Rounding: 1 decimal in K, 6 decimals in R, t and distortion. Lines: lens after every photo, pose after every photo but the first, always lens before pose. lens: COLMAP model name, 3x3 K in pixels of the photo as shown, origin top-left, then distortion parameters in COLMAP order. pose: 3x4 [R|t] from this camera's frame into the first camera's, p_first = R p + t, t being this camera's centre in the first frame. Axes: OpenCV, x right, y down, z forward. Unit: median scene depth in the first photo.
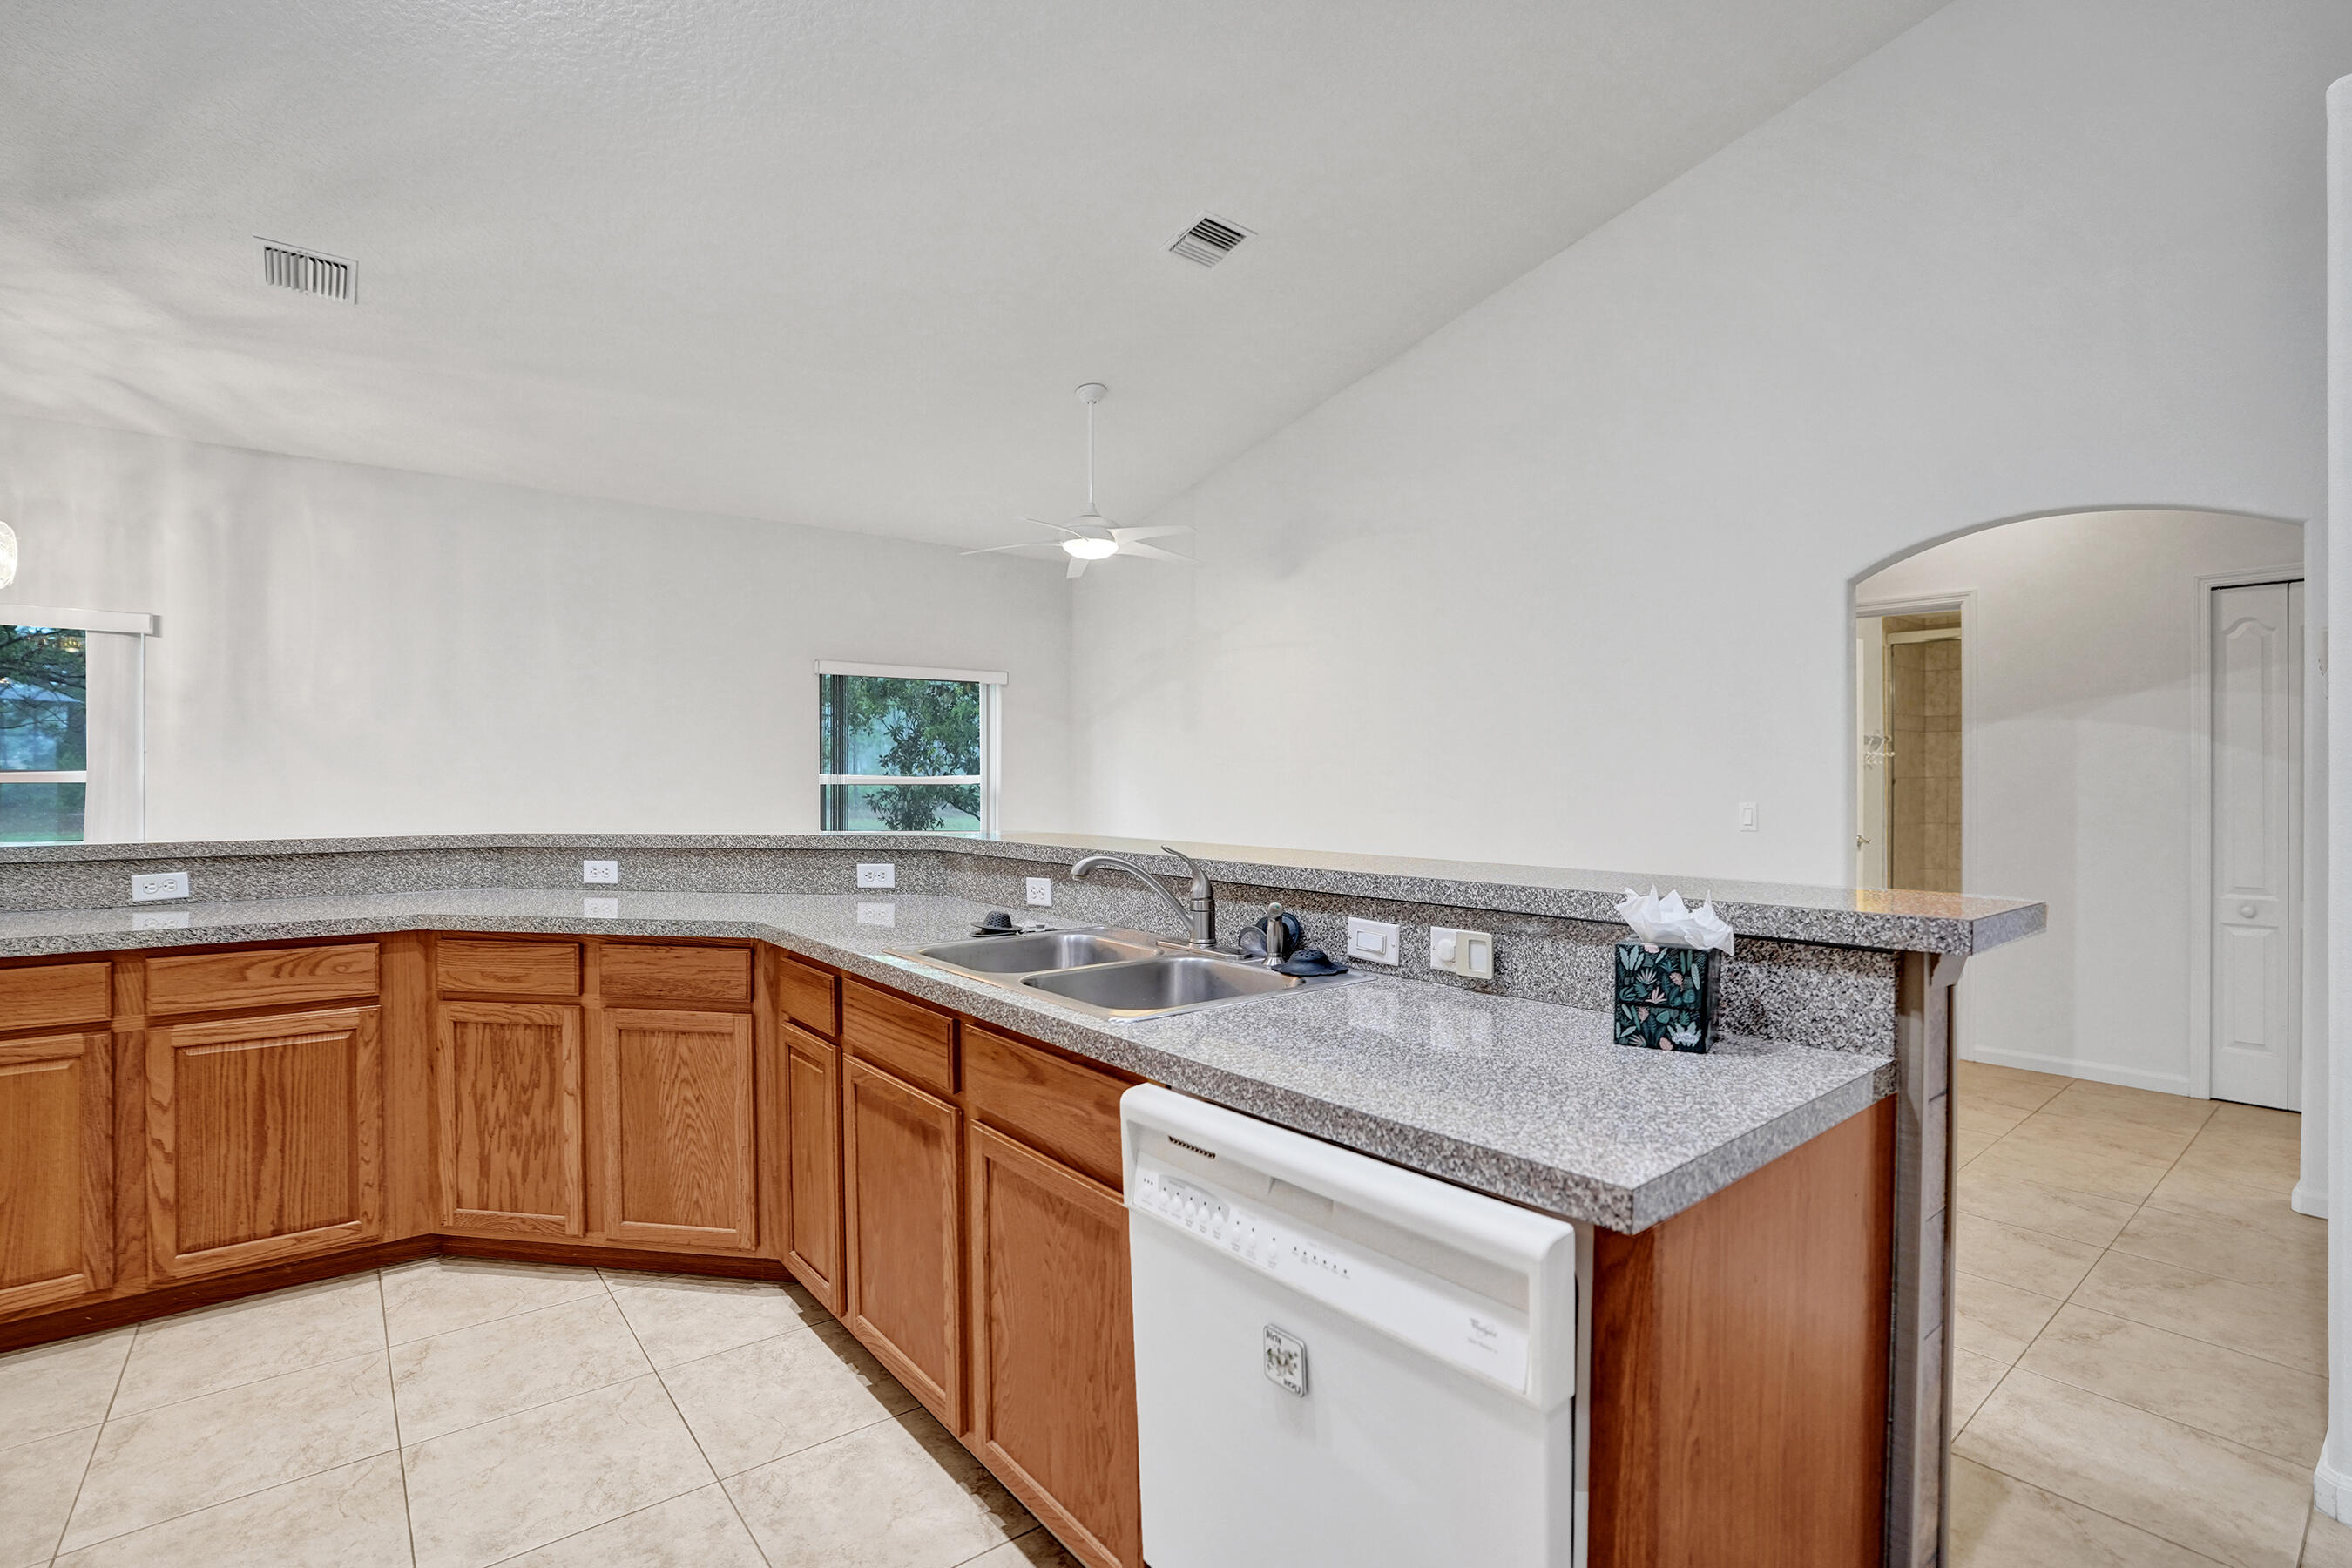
lens RADIAL K [[1090.7, 0, 1176.0], [0, 1090.7, 784.0], [0, 0, 1]] dist [-0.053748, 0.000160]
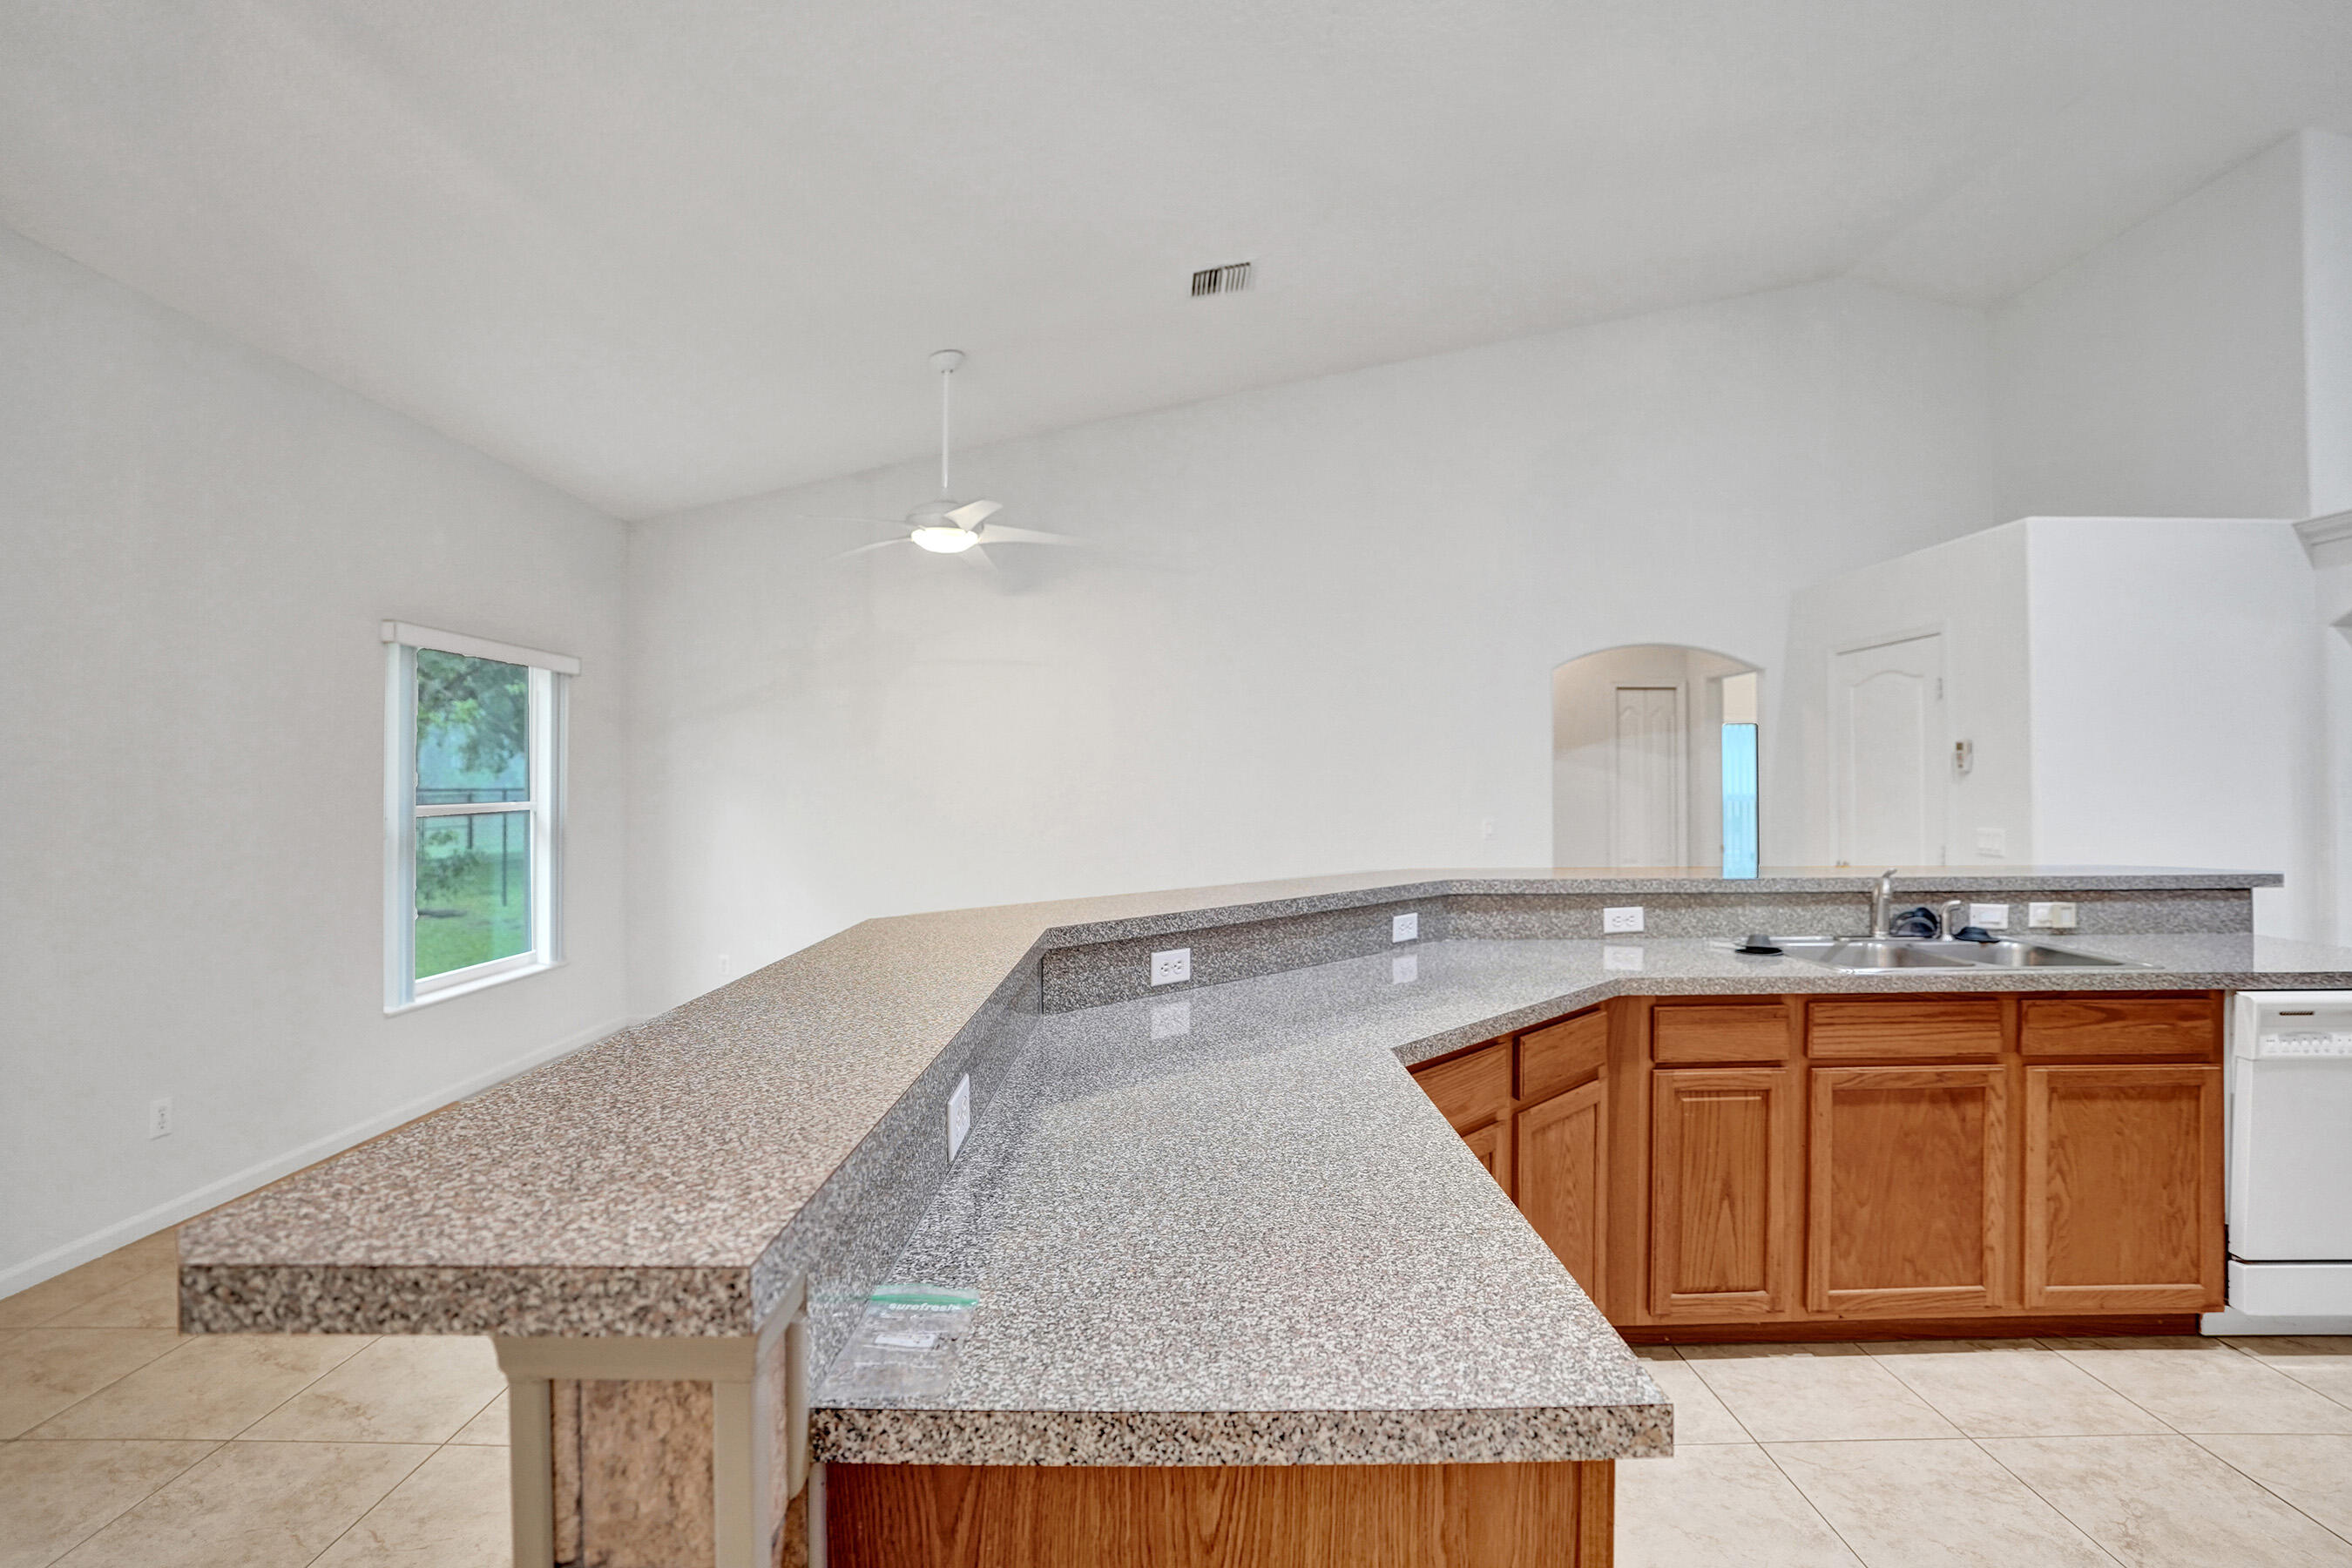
lens RADIAL K [[1097.1, 0, 1182.4], [0, 1097.1, 781.5], [0, 0, 1]] dist [-0.056234, 0.020163]
pose [[0.626308, 0.001153, 0.779575, -1.907884], [0.004873, 0.999974, -0.005395, -0.062363], [-0.779561, 0.007178, 0.626286, 0.948880]]
